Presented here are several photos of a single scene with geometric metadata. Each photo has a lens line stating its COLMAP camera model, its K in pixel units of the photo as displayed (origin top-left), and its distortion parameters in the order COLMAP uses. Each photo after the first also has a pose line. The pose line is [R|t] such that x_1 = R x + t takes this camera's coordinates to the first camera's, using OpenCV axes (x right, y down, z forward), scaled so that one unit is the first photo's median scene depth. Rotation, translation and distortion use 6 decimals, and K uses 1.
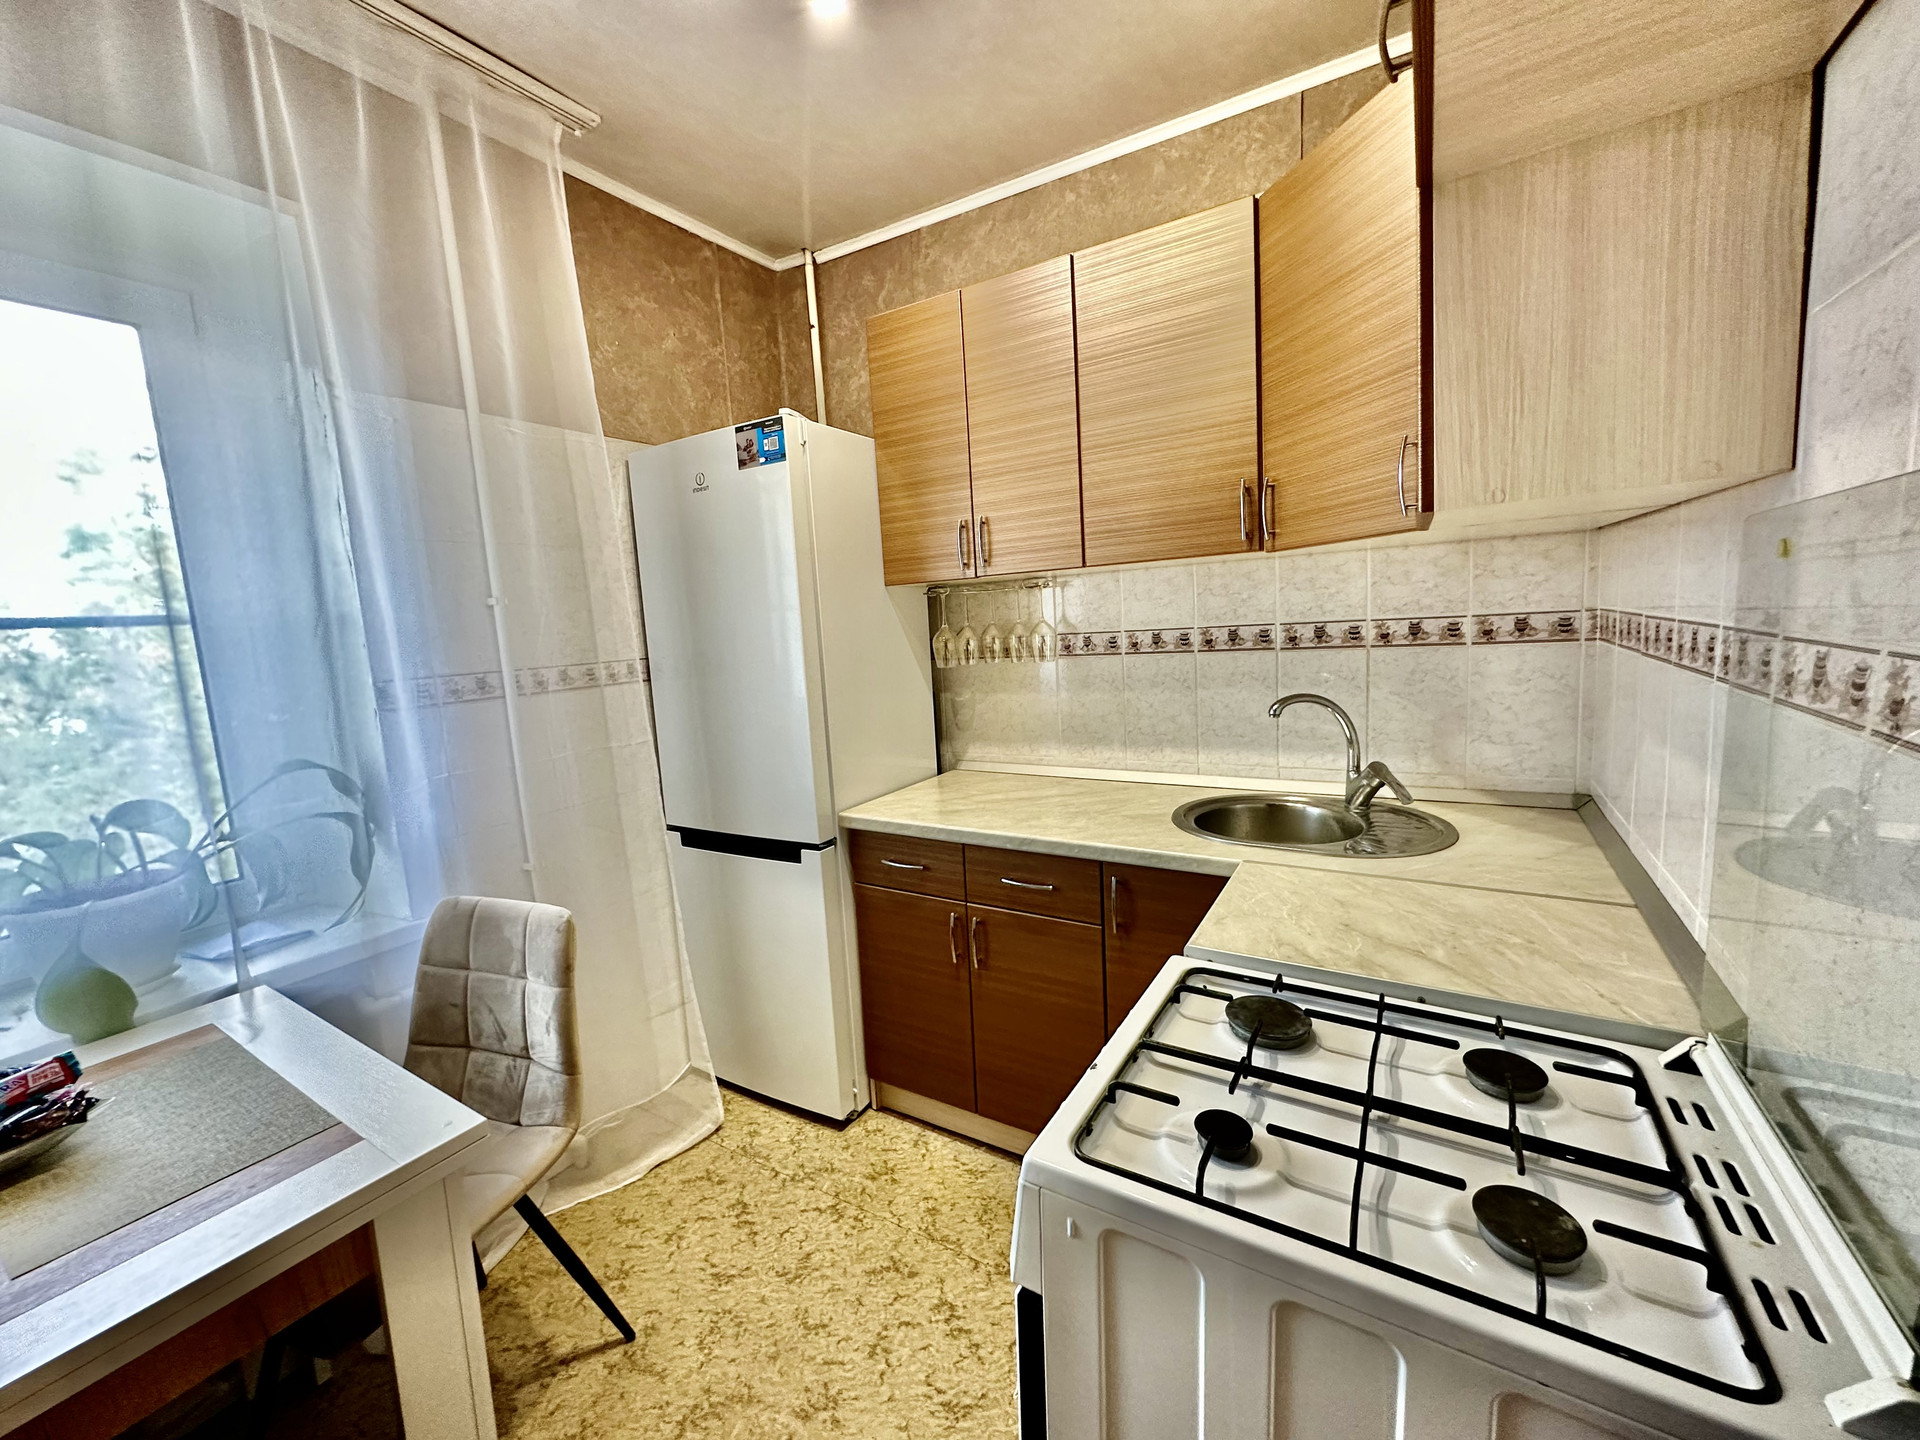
lens RADIAL K [[766.6, 0, 957.7], [0, 766.6, 717.0], [0, 0, 1]] dist [-0.003512, 0.001906]
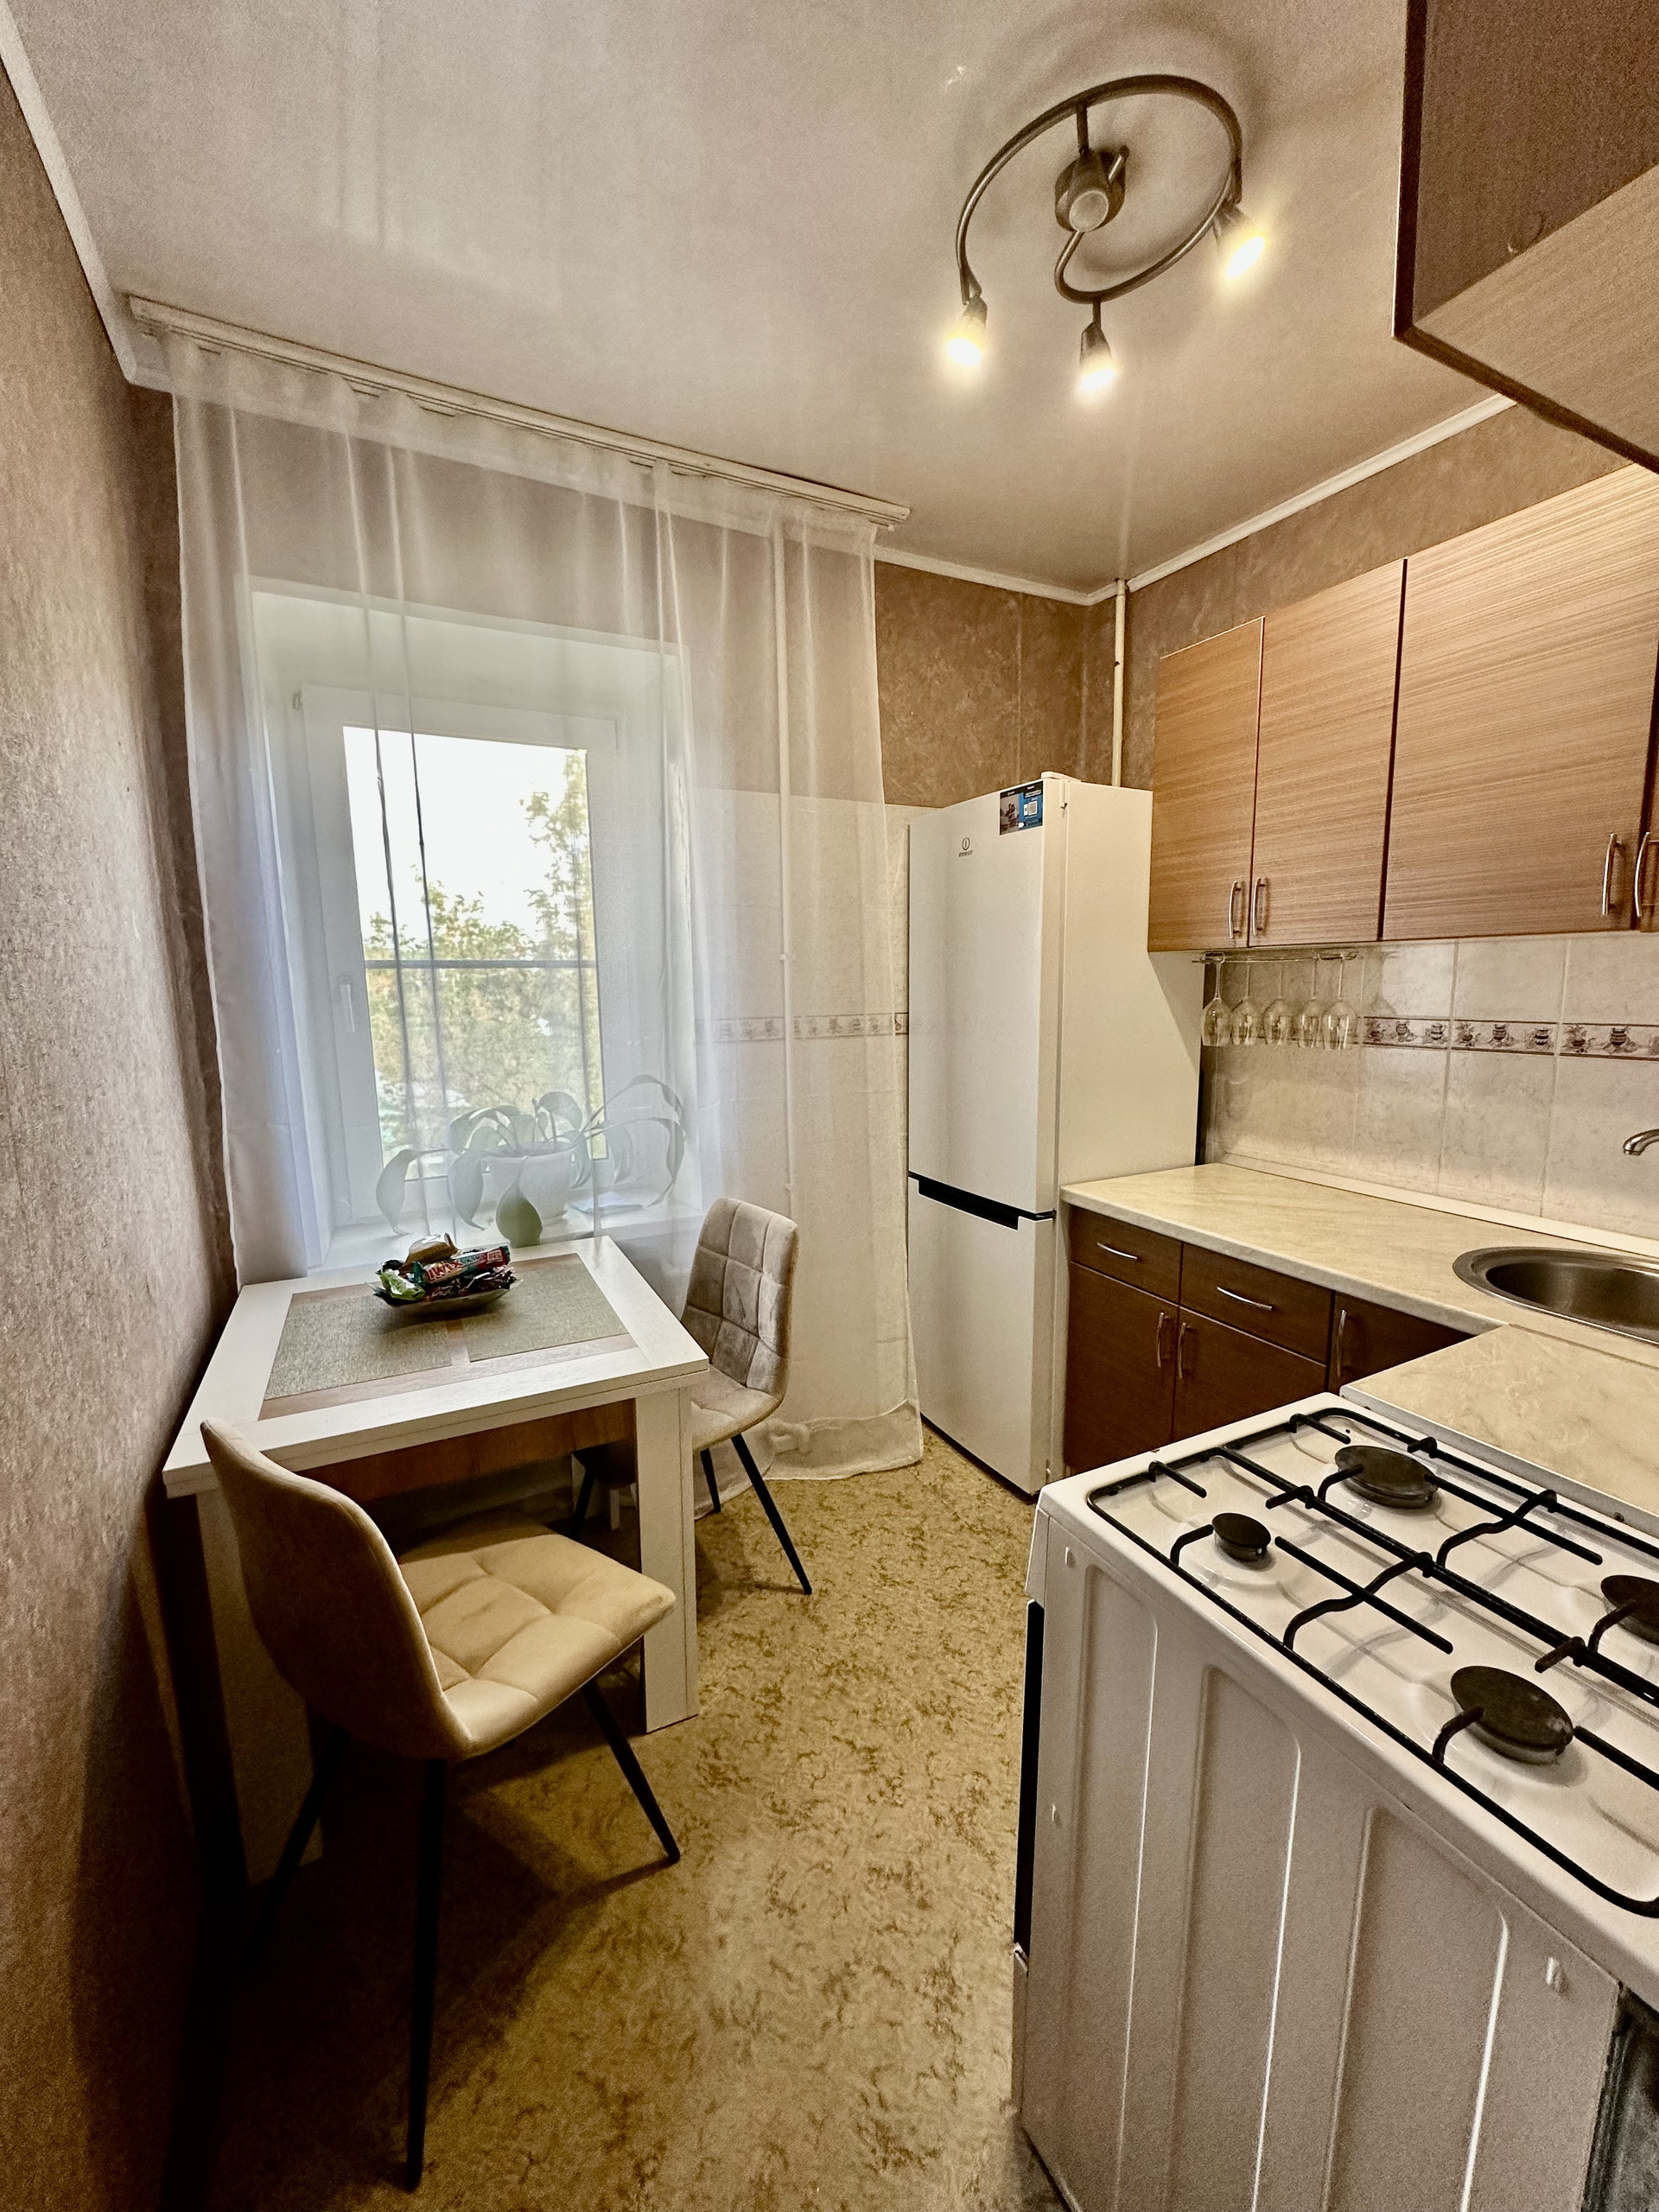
lens RADIAL K [[883.2, 0, 834.0], [0, 883.2, 1110.8], [0, 0, 1]] dist [-0.003512, 0.001906]
pose [[0.852882, 0.124295, -0.507092, 0.184009], [-0.103882, 0.992229, 0.068487, -0.019959], [0.511664, -0.005734, 0.859167, -0.129766]]
